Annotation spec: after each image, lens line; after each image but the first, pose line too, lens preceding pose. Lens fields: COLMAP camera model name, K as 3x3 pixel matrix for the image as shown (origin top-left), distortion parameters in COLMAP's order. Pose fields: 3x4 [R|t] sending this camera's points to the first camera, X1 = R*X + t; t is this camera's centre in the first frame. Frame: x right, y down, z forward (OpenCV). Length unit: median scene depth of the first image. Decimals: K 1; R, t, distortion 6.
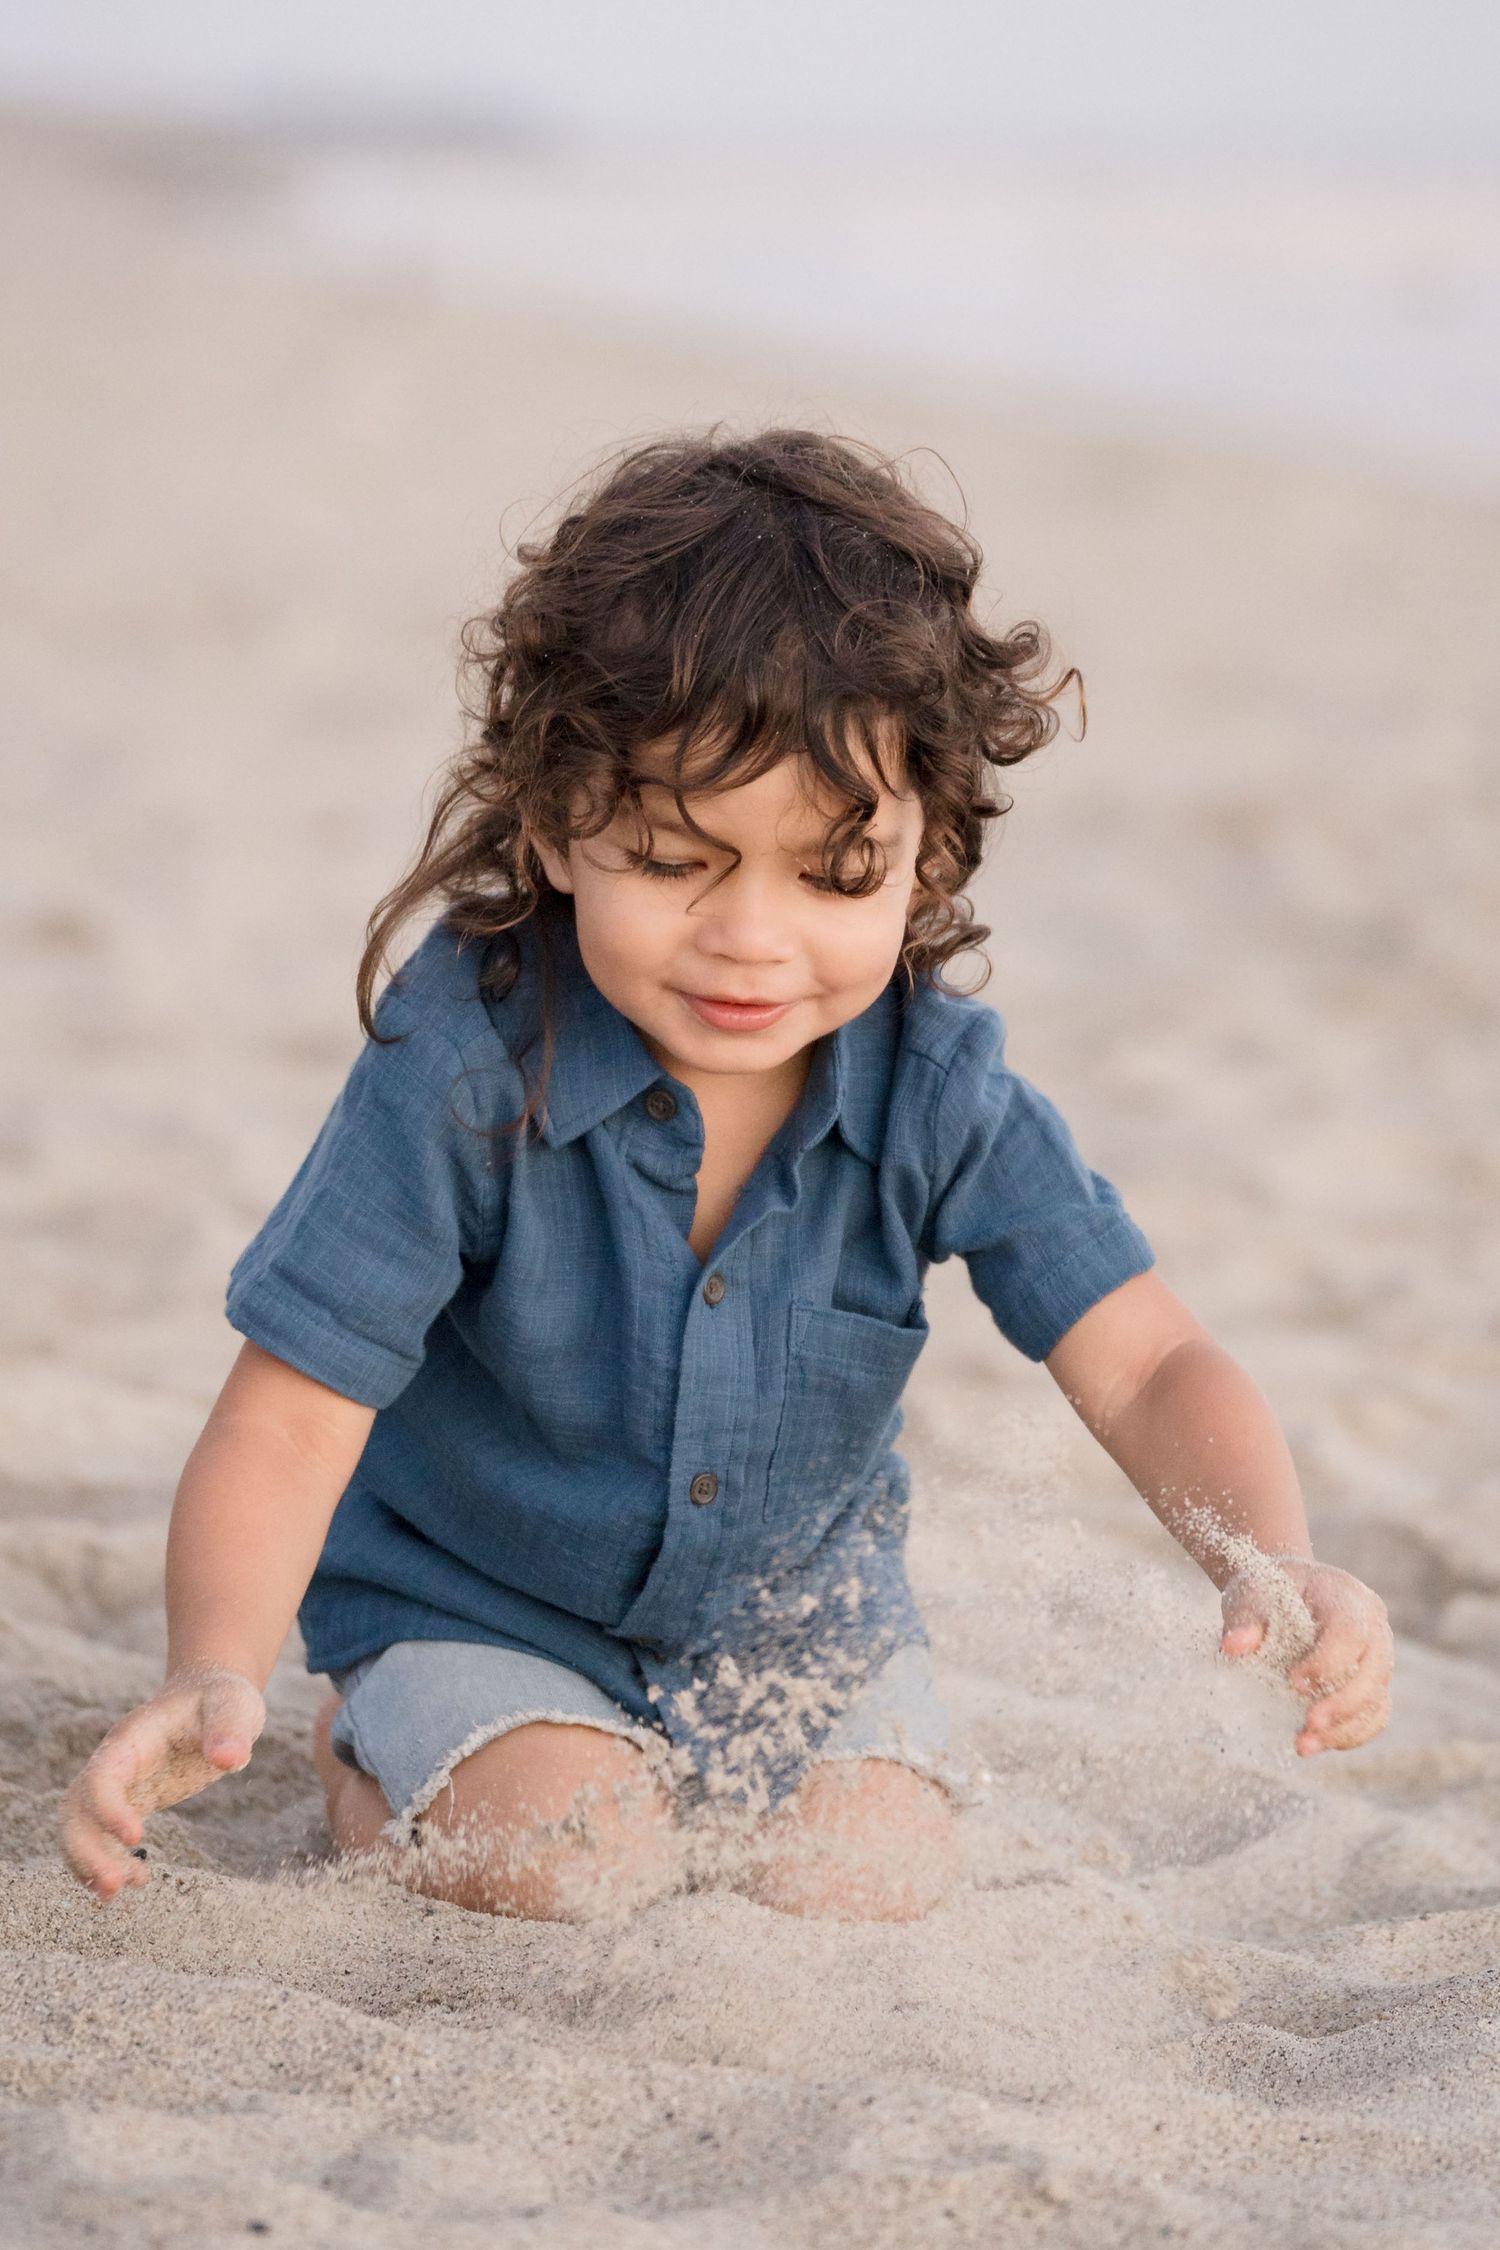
lens RADIAL K [[6554.9, 0, 750.0], [0, 6554.9, 1125.0], [0, 0, 1]] dist [0.001511, -0.002224]
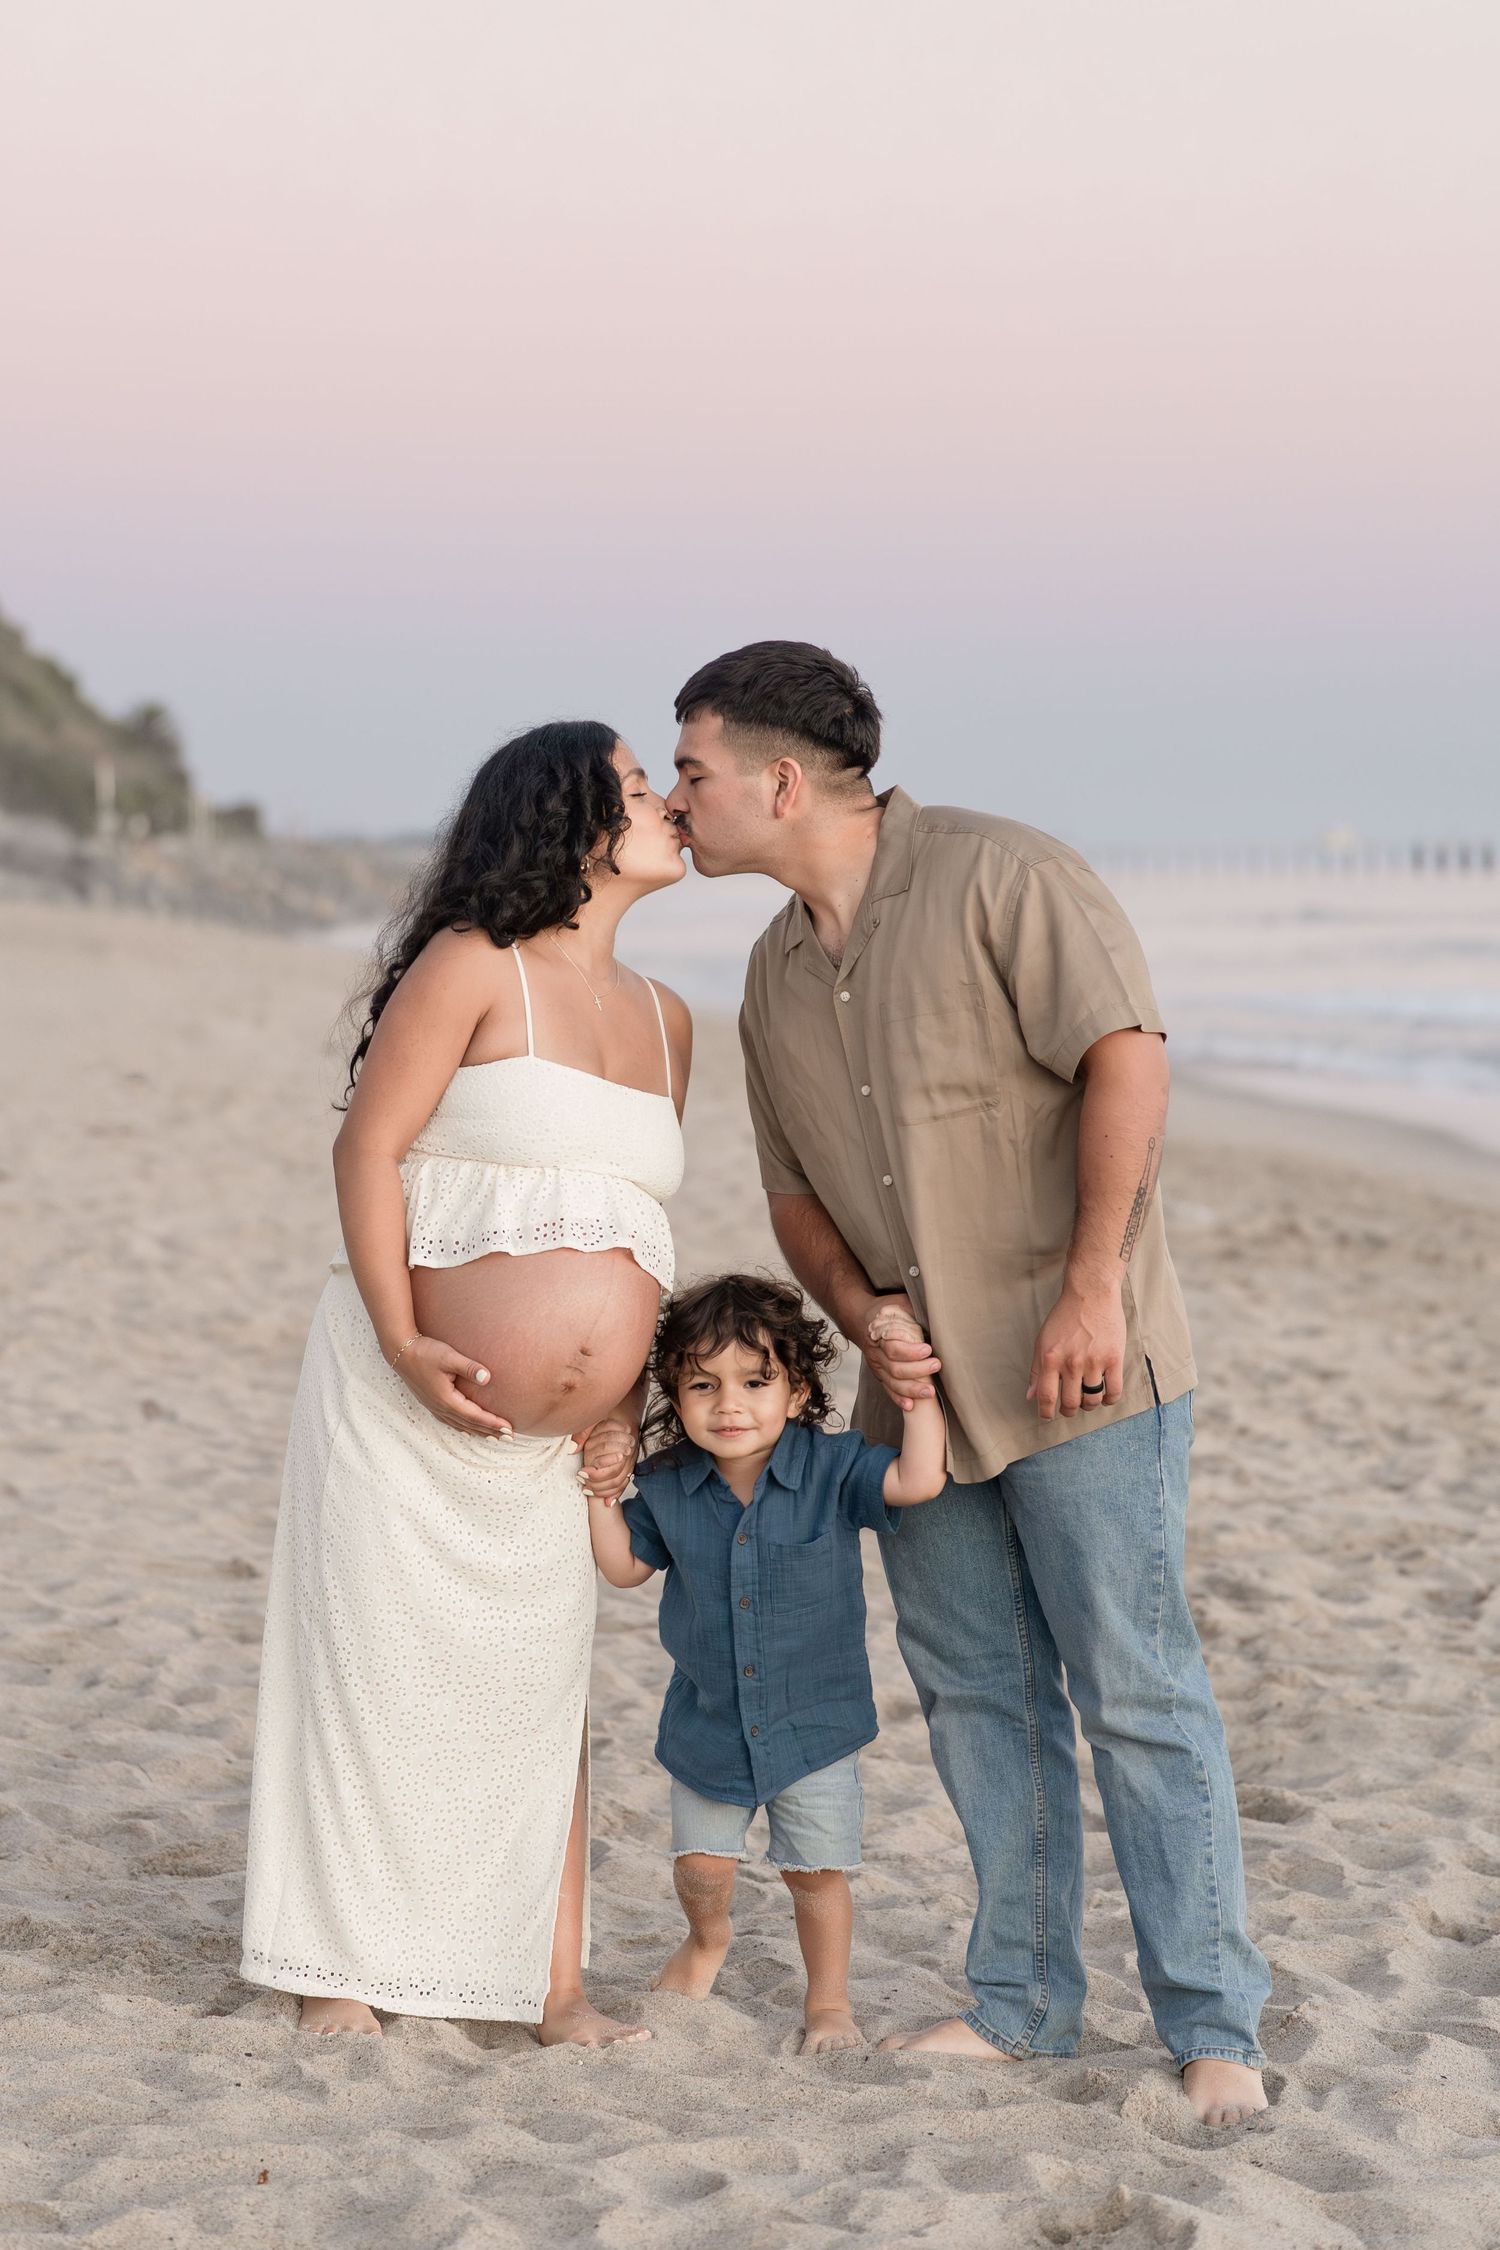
lens RADIAL K [[5009.6, 0, 750.0], [0, 5009.6, 1125.0], [0, 0, 1]] dist [0.003224, -0.001092]
pose [[0.990073, -0.140524, -0.002970, 0.033442], [0.139632, 0.985770, -0.093598, 0.059289], [0.016080, 0.092254, 0.995606, -1.261829]]
